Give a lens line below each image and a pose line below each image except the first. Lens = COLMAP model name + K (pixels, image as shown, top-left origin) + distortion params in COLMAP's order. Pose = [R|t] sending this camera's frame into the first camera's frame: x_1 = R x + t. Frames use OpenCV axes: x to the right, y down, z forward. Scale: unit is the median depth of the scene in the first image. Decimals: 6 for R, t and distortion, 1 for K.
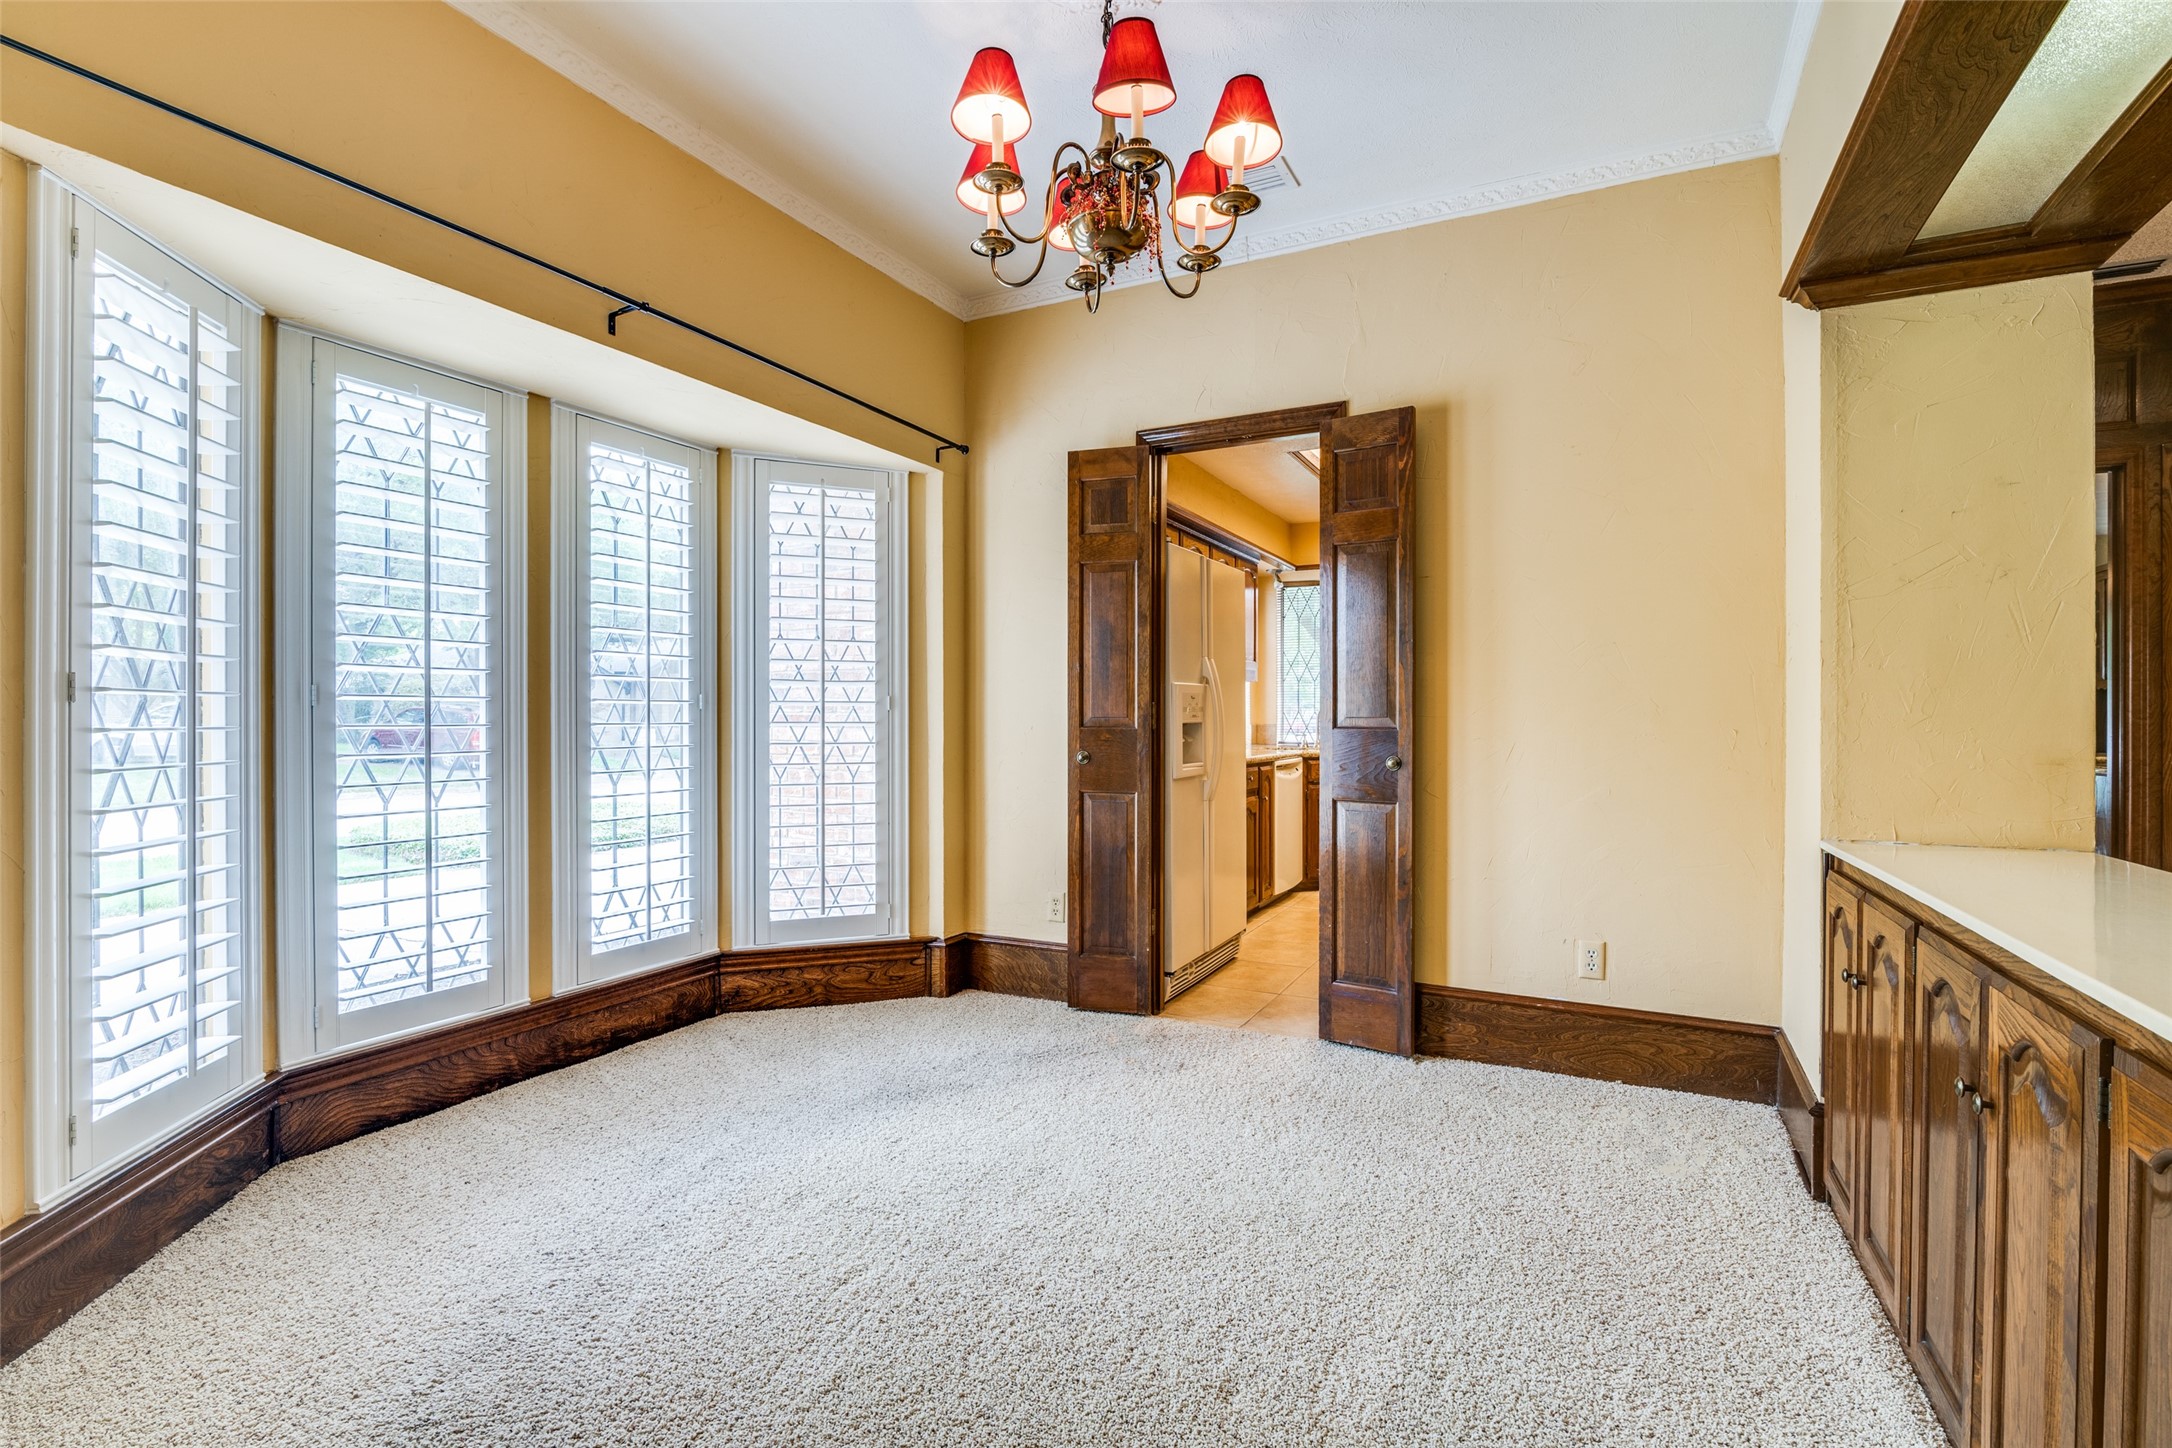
lens RADIAL K [[1017.4, 0, 1075.4], [0, 1017.4, 721.0], [0, 0, 1]] dist [-0.014006, -0.000549]
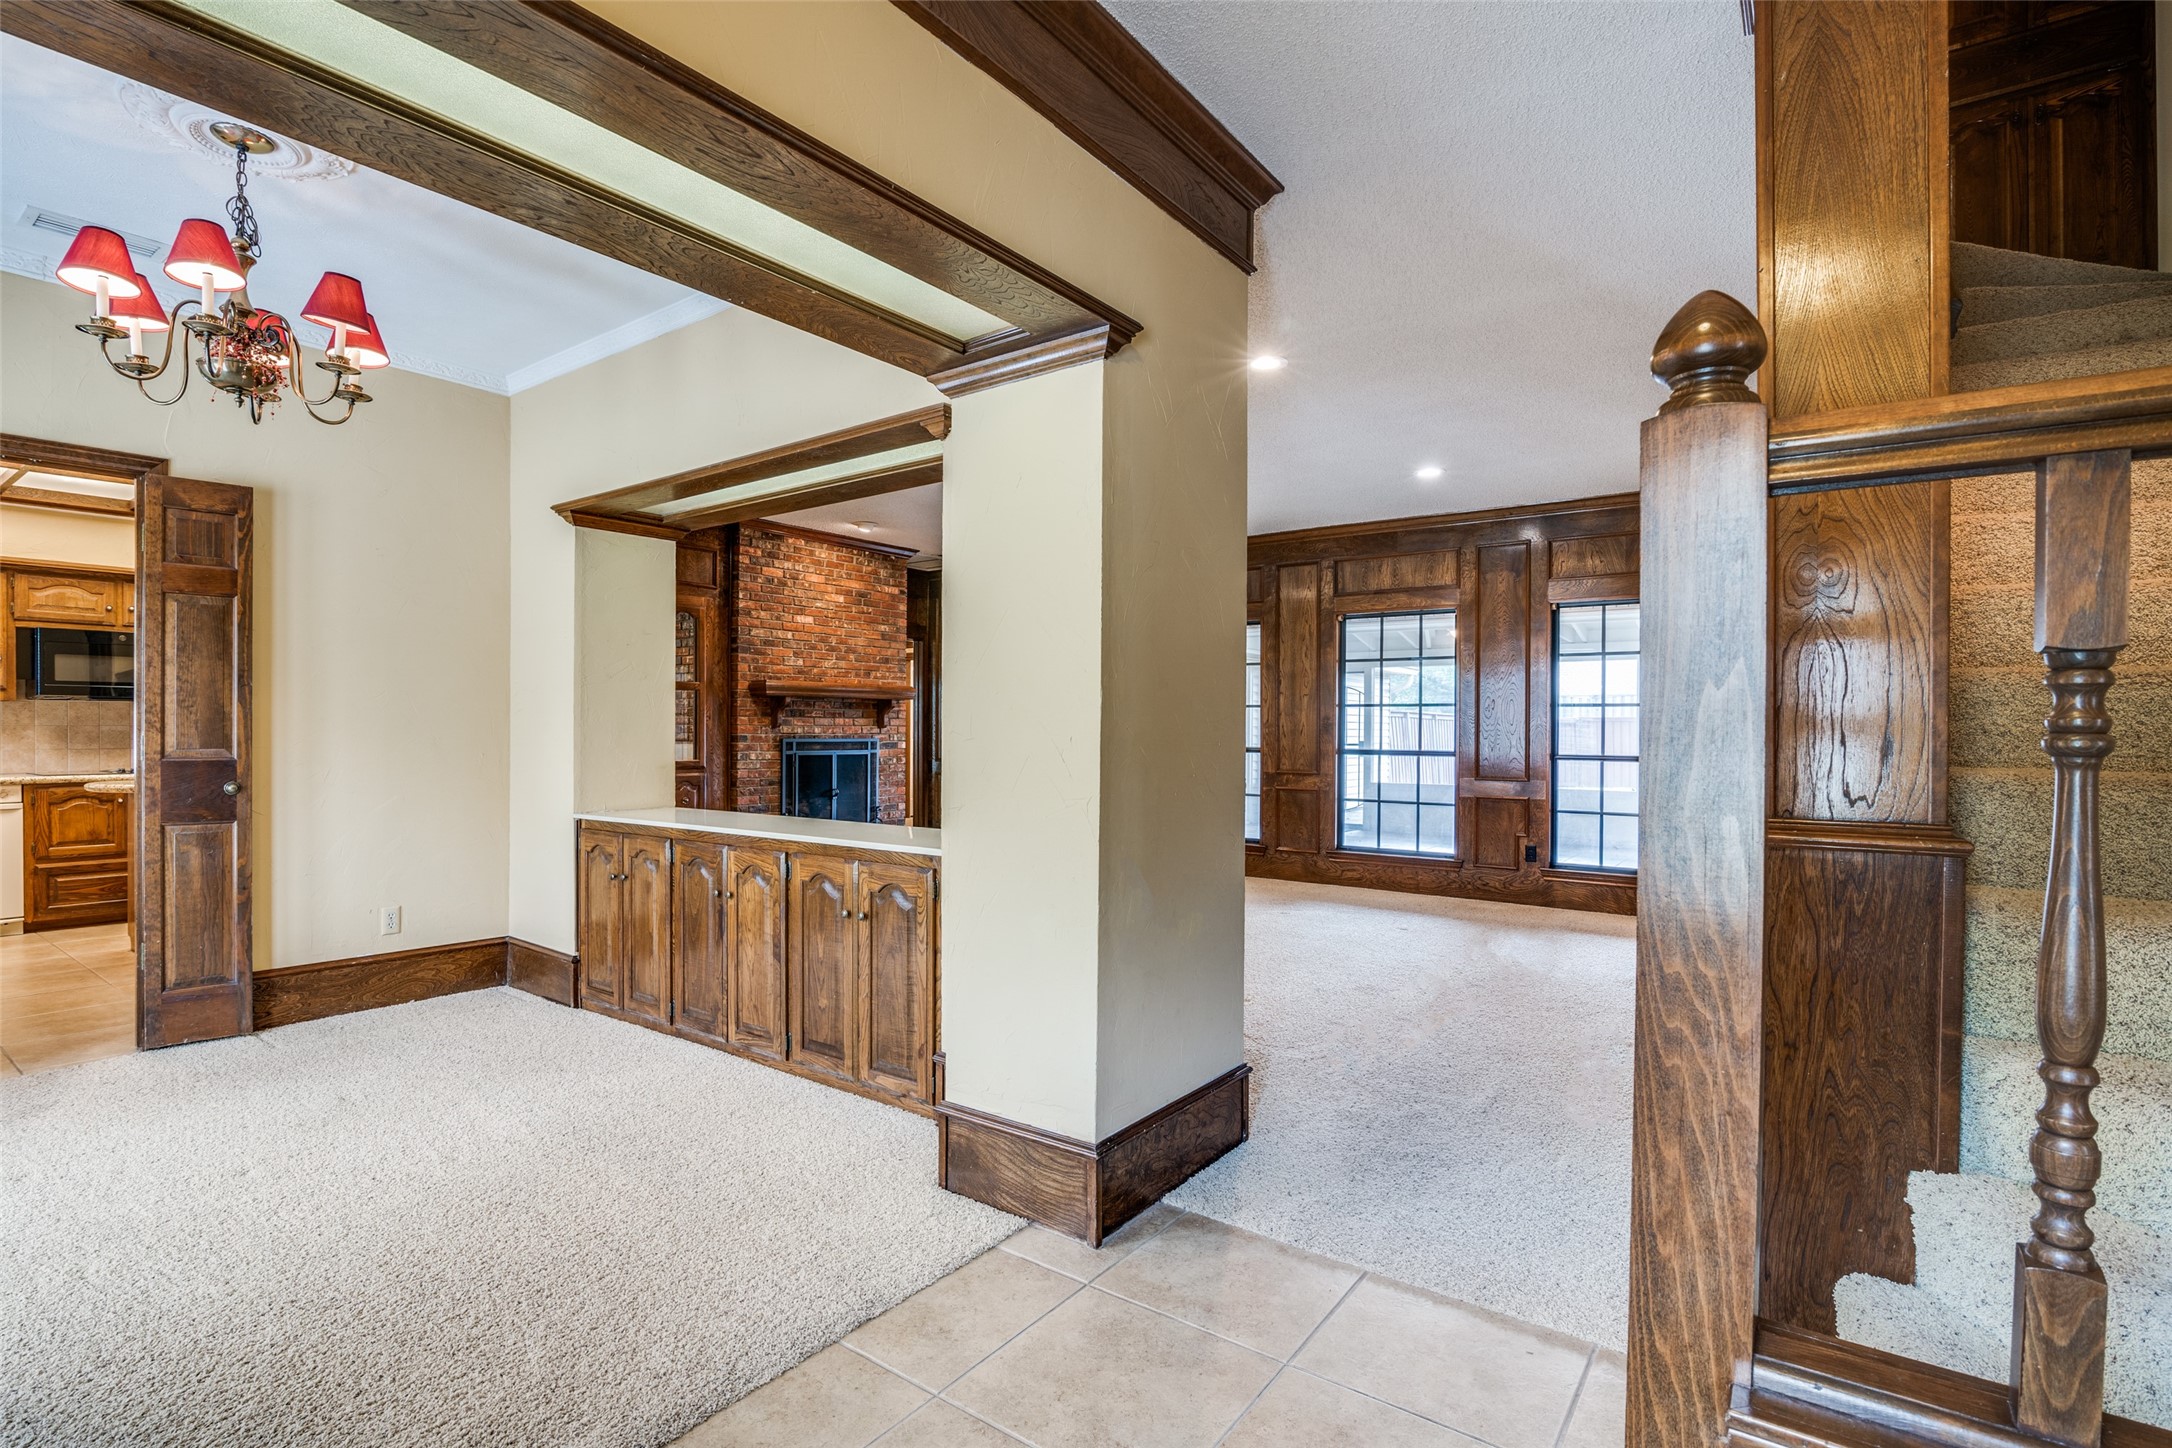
lens RADIAL K [[1017.4, 0, 1039.6], [0, 1017.4, 732.7], [0, 0, 1]] dist [-0.014006, -0.000549]
pose [[0.195957, -0.002868, 0.980608, -0.640190], [0.002269, 0.999994, 0.002471, -0.022716], [-0.980610, 0.001741, 0.195962, -0.139885]]
